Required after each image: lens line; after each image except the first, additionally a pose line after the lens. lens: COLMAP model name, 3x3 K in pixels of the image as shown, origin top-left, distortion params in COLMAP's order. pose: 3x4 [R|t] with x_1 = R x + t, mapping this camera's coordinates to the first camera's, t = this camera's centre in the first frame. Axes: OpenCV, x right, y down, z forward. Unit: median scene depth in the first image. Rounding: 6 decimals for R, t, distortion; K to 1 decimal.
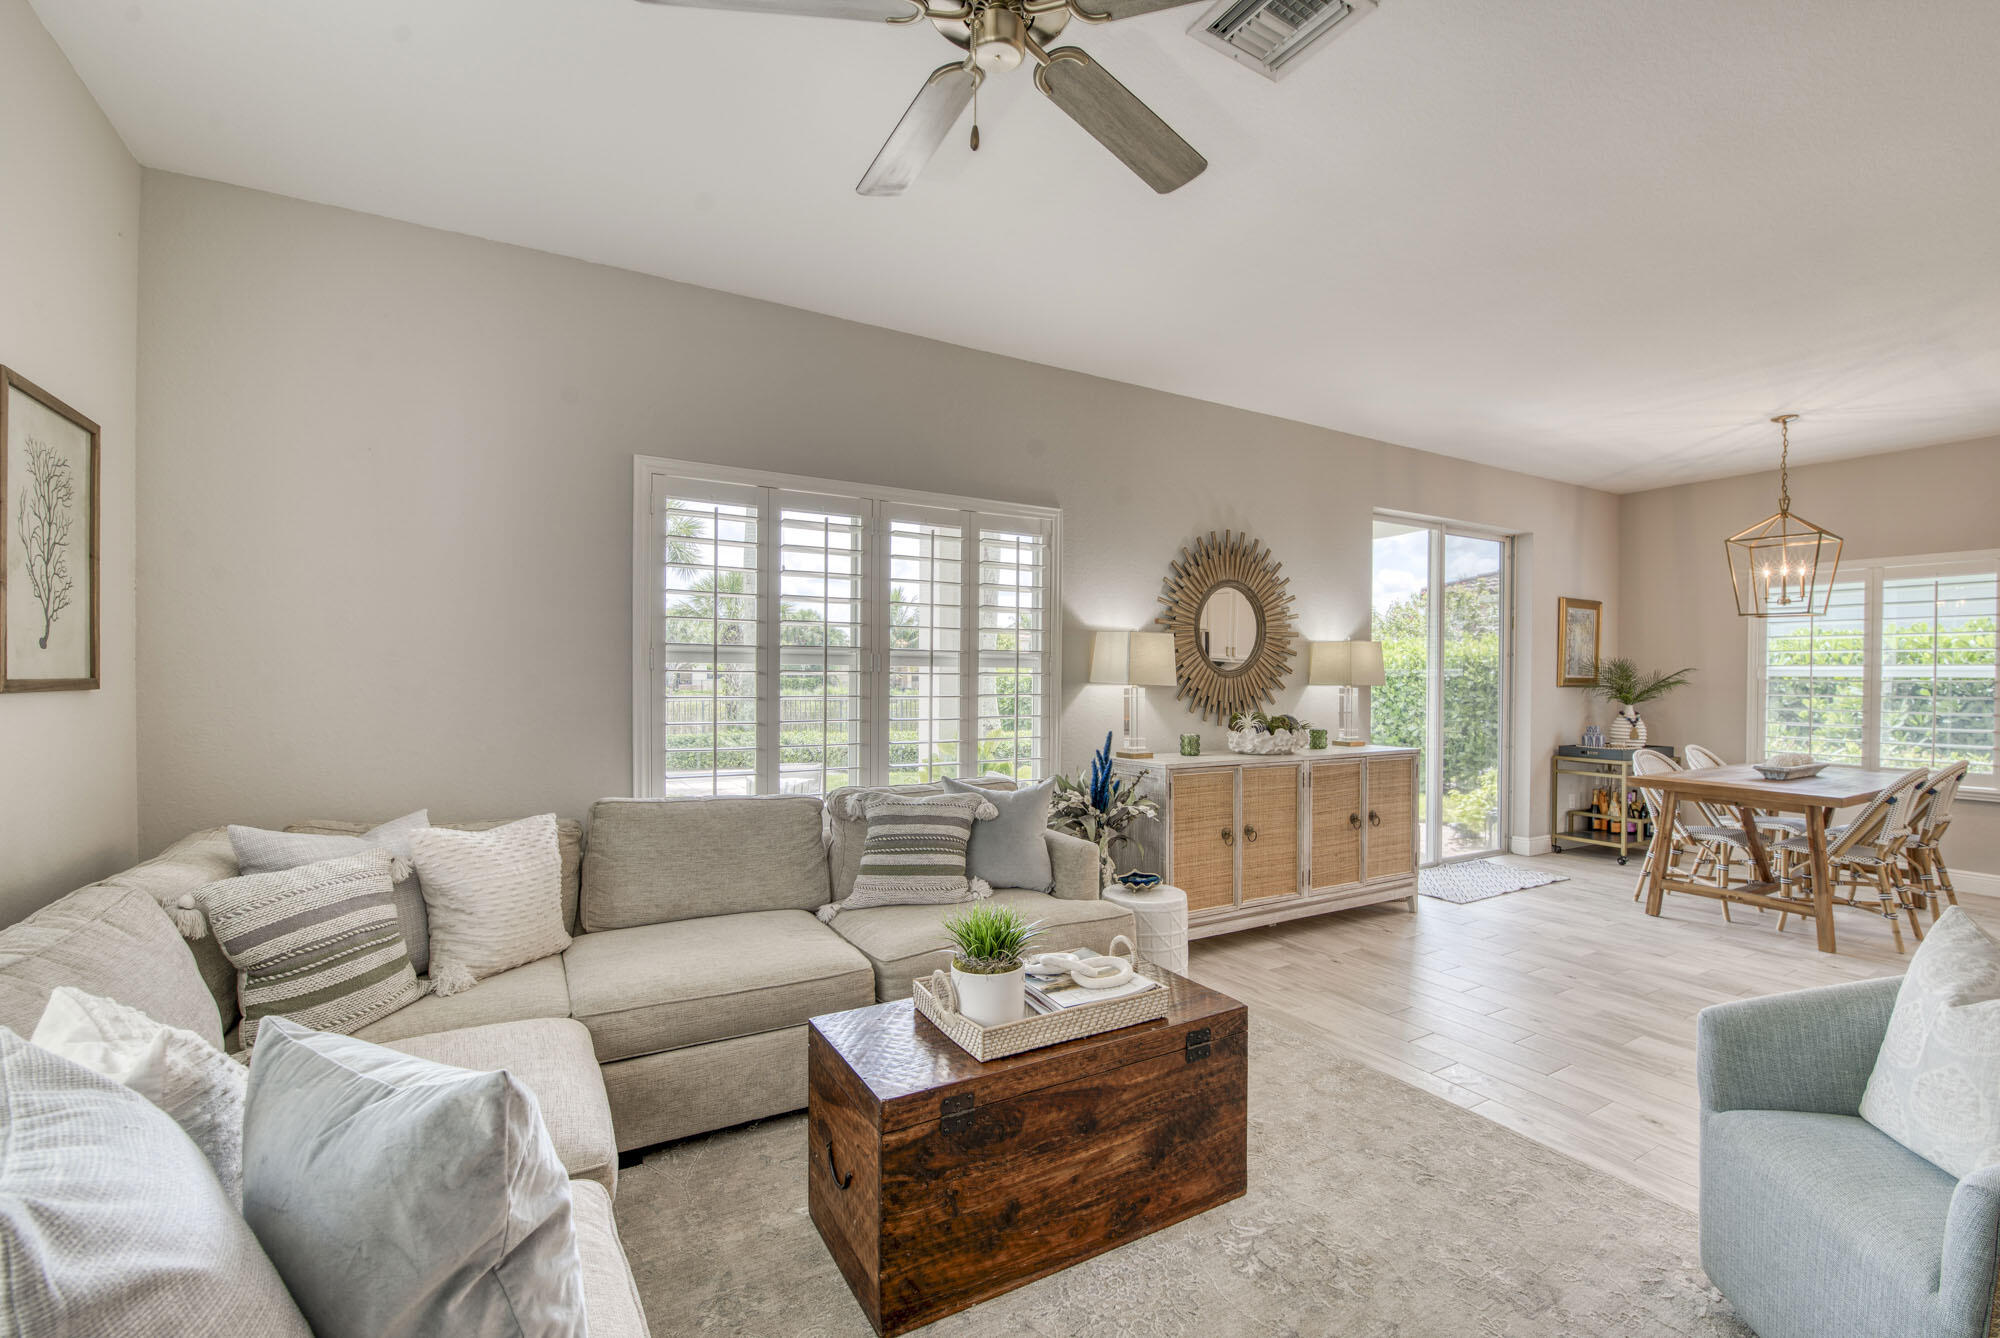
lens RADIAL K [[862.5, 0, 1020.0], [0, 862.5, 677.7], [0, 0, 1]] dist [-0.007479, -0.004802]
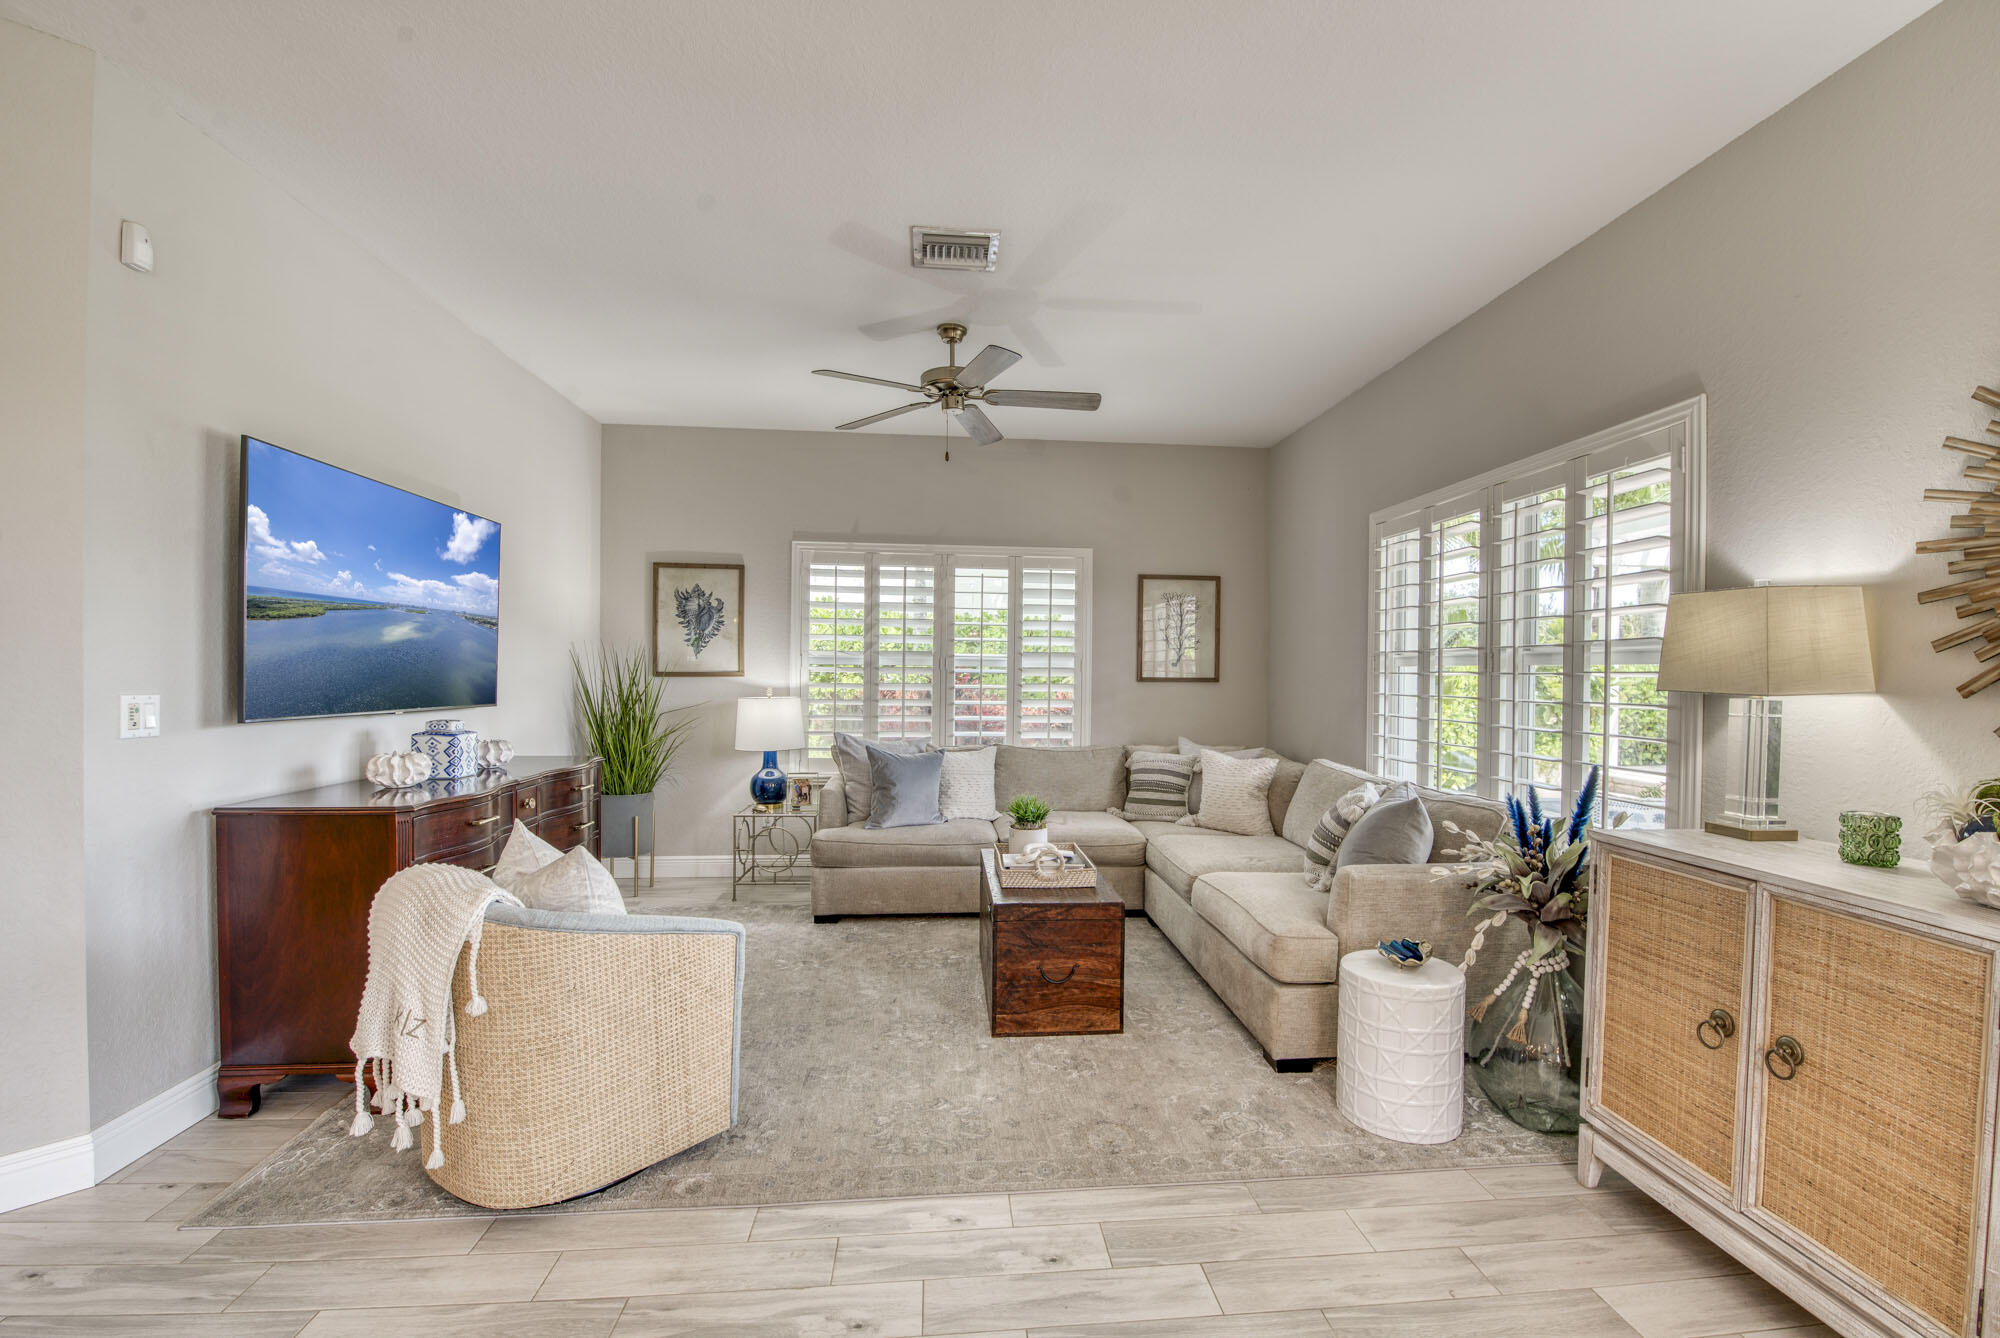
lens RADIAL K [[862.5, 0, 1023.5], [0, 862.5, 681.1], [0, 0, 1]] dist [-0.007479, -0.004802]
pose [[-0.417320, -0.003736, -0.908752, 0.798664], [-0.016568, 0.999857, 0.003498, 0.006468], [0.908609, 0.016516, -0.417322, 0.851546]]
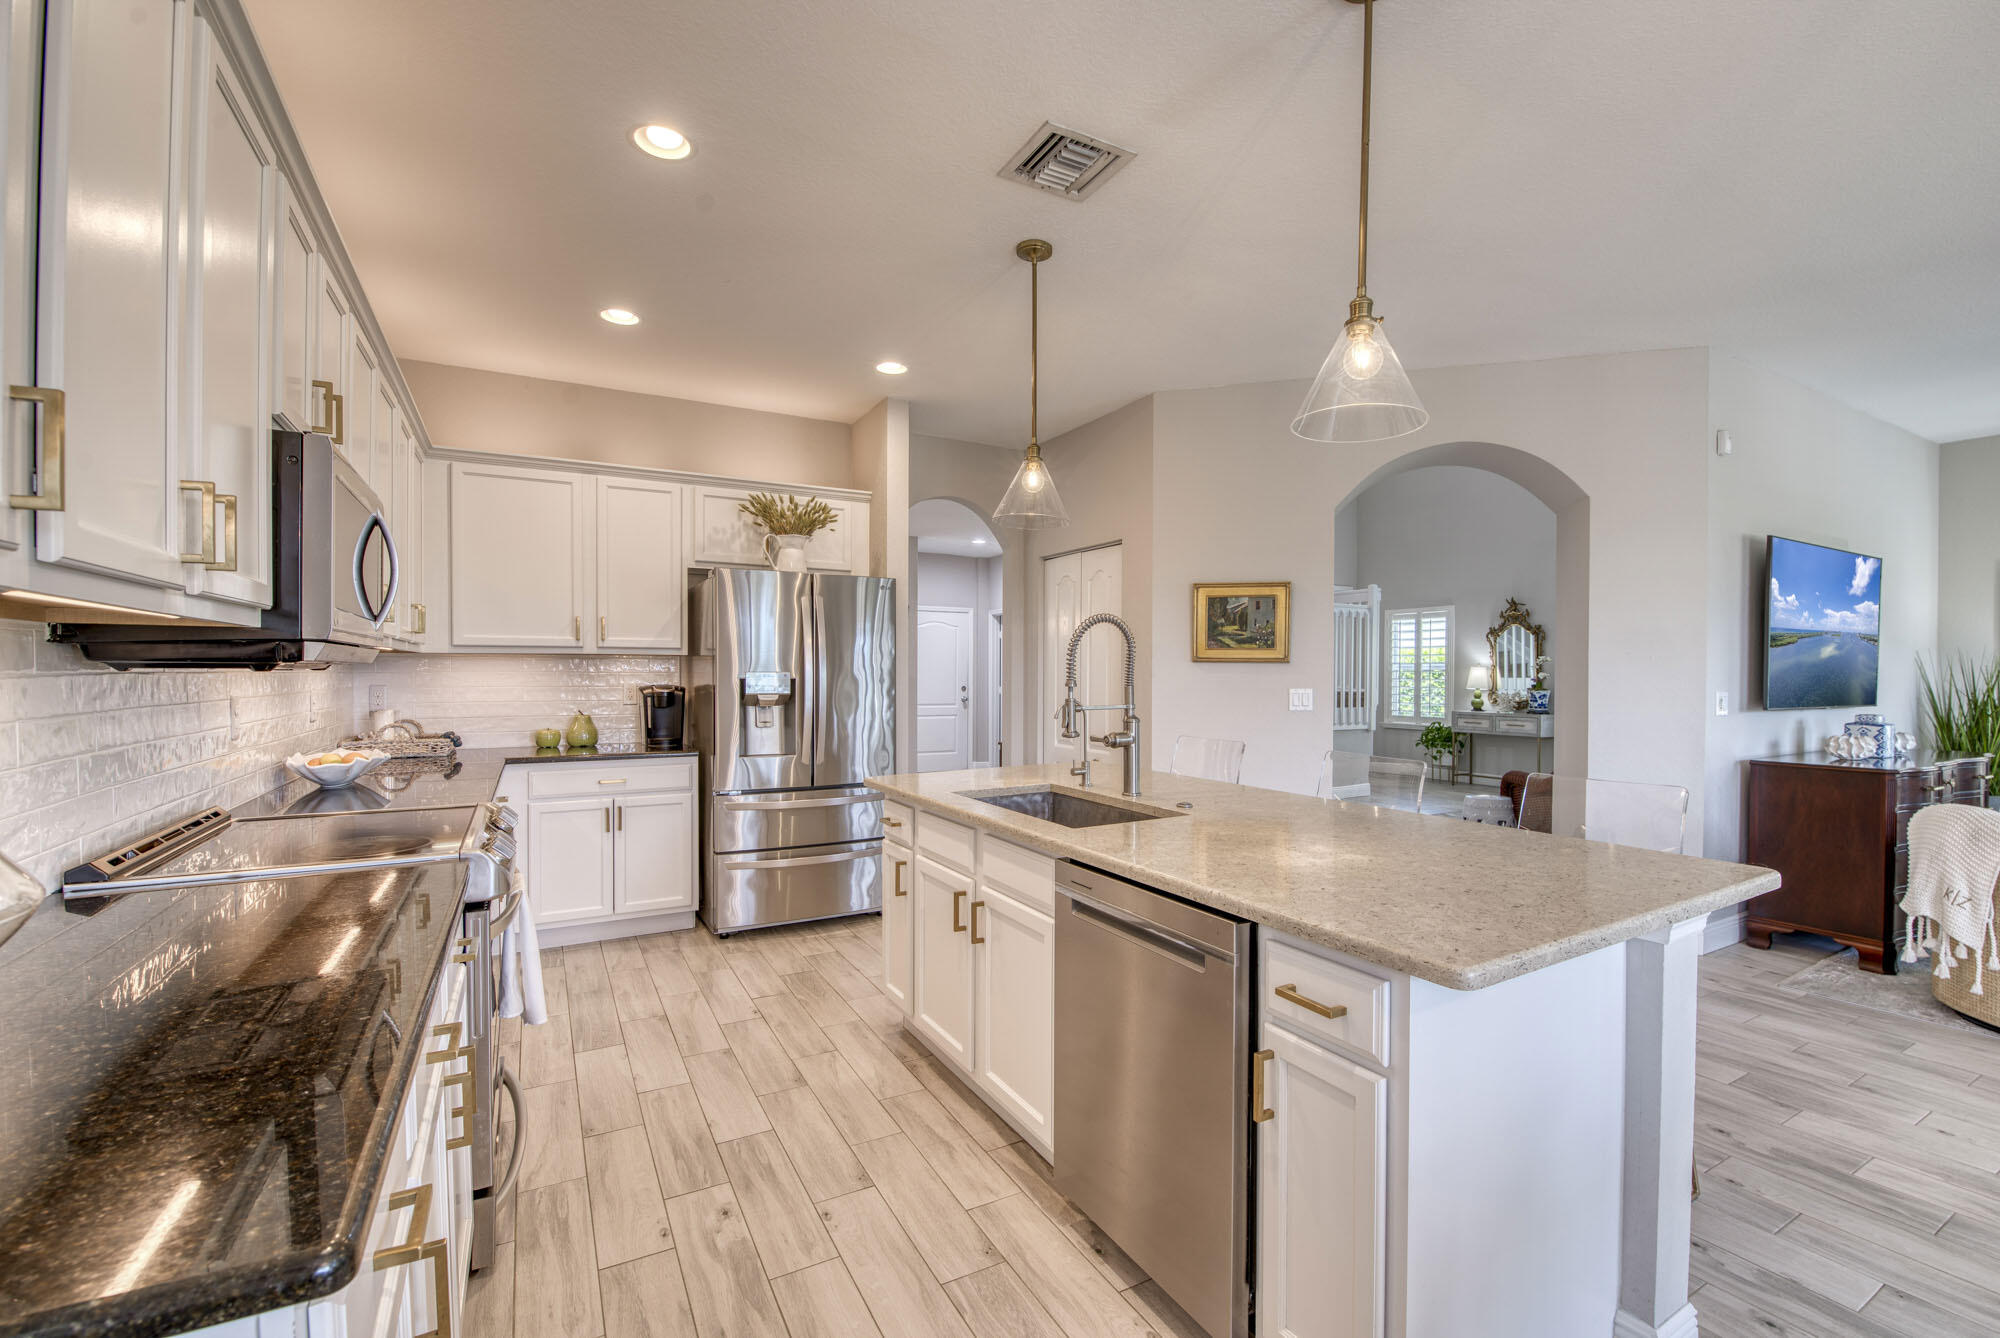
lens RADIAL K [[862.5, 0, 1023.3], [0, 862.5, 686.4], [0, 0, 1]] dist [-0.007479, -0.004802]
pose [[-0.999849, -0.013675, 0.010698, 1.327997], [-0.013451, 0.999695, 0.020736, 0.010502], [-0.010979, 0.020589, -0.999728, 1.102851]]
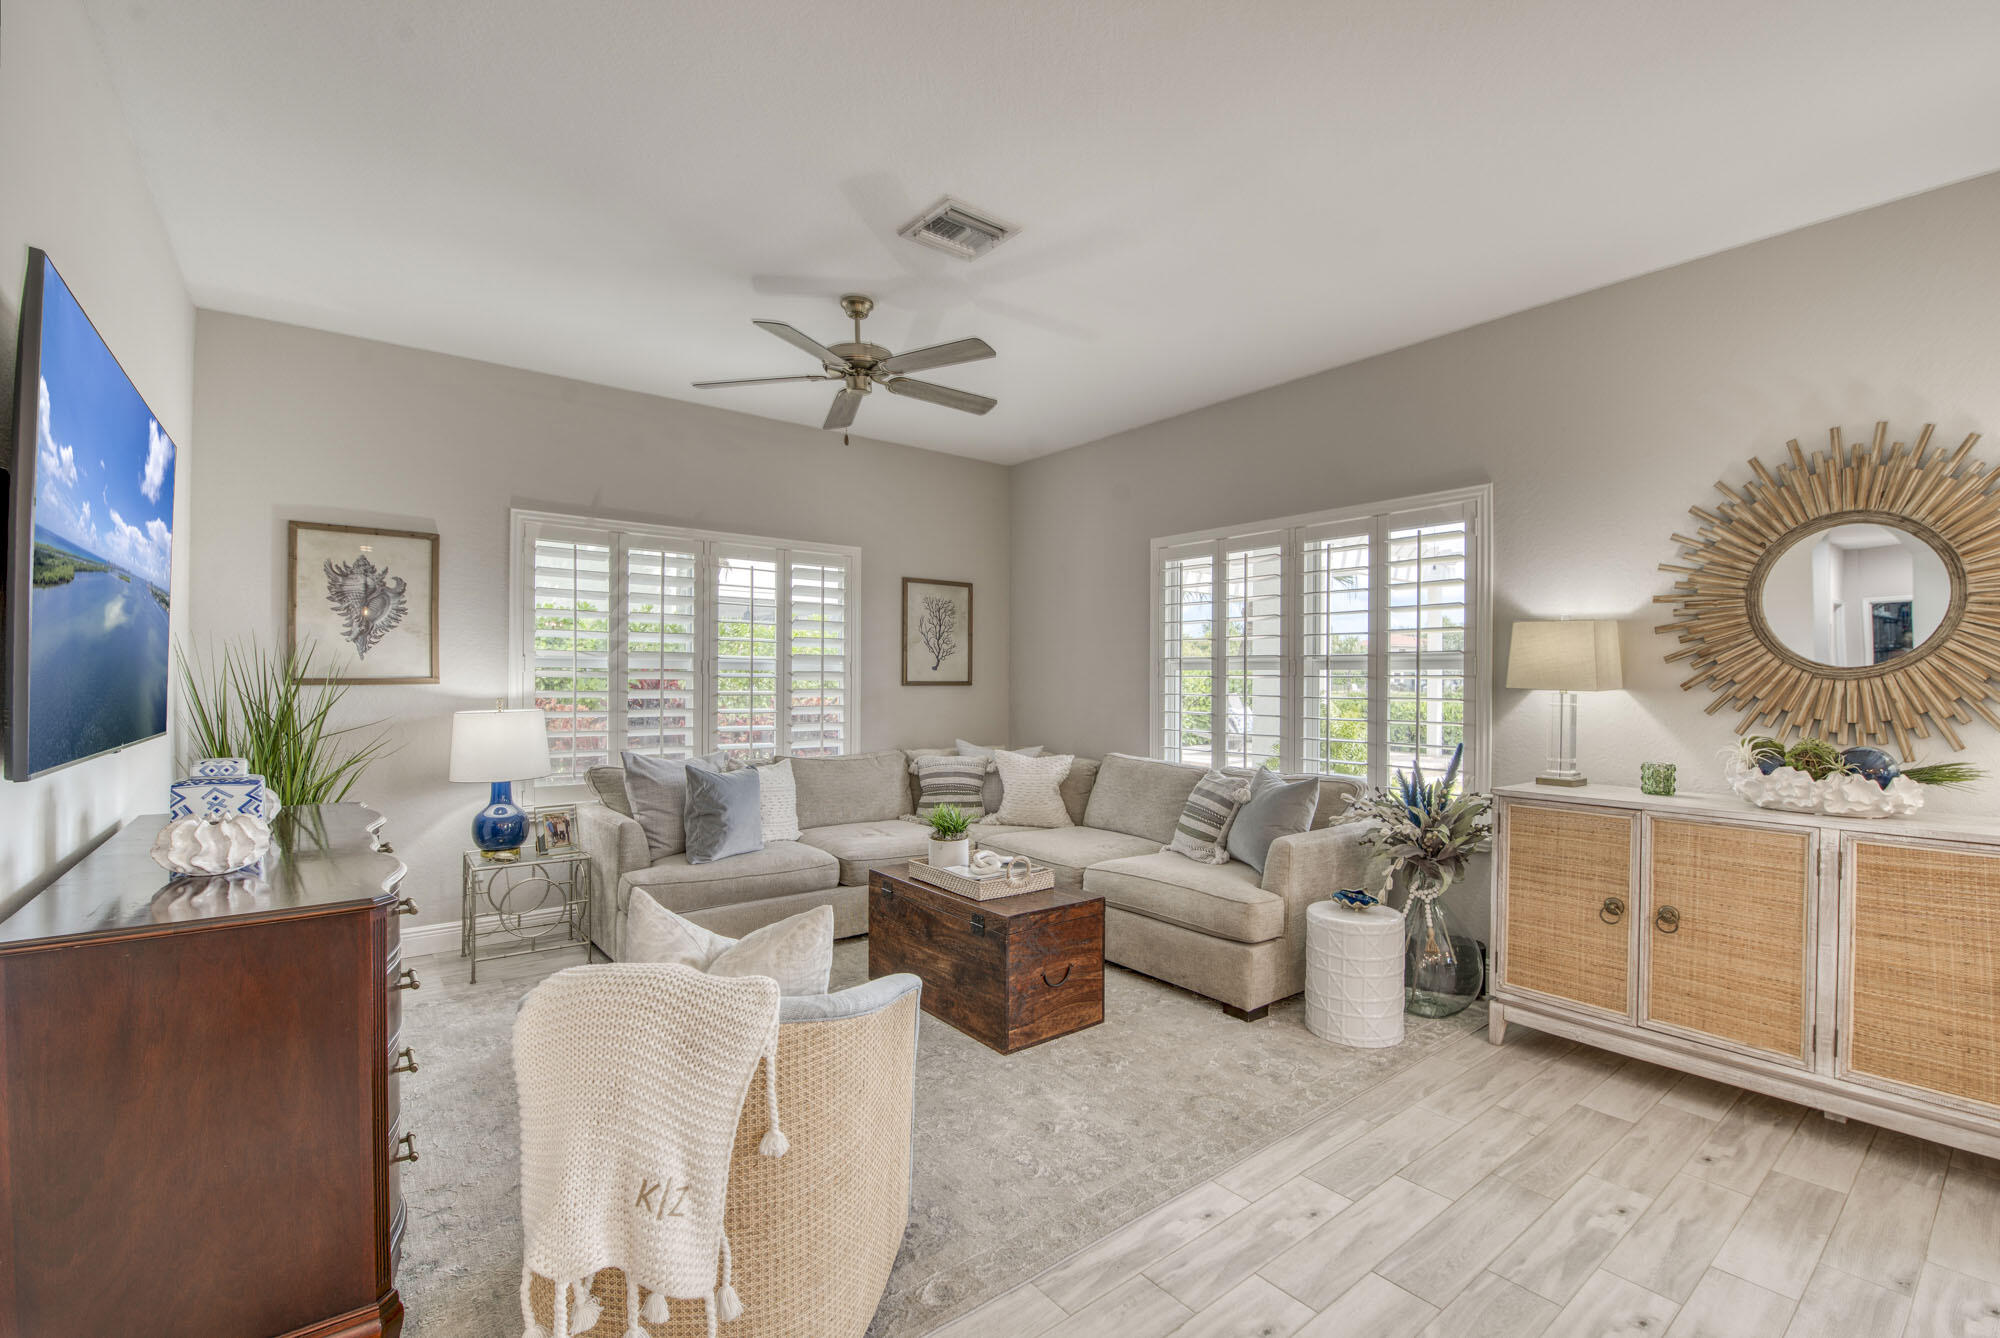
lens RADIAL K [[862.5, 0, 1027.4], [0, 862.5, 681.1], [0, 0, 1]] dist [-0.007479, -0.004802]
pose [[0.145292, -0.005881, -0.989371, 0.848219], [-0.007712, 0.999945, -0.007077, 0.009995], [0.989359, 0.008658, 0.145239, 0.437205]]
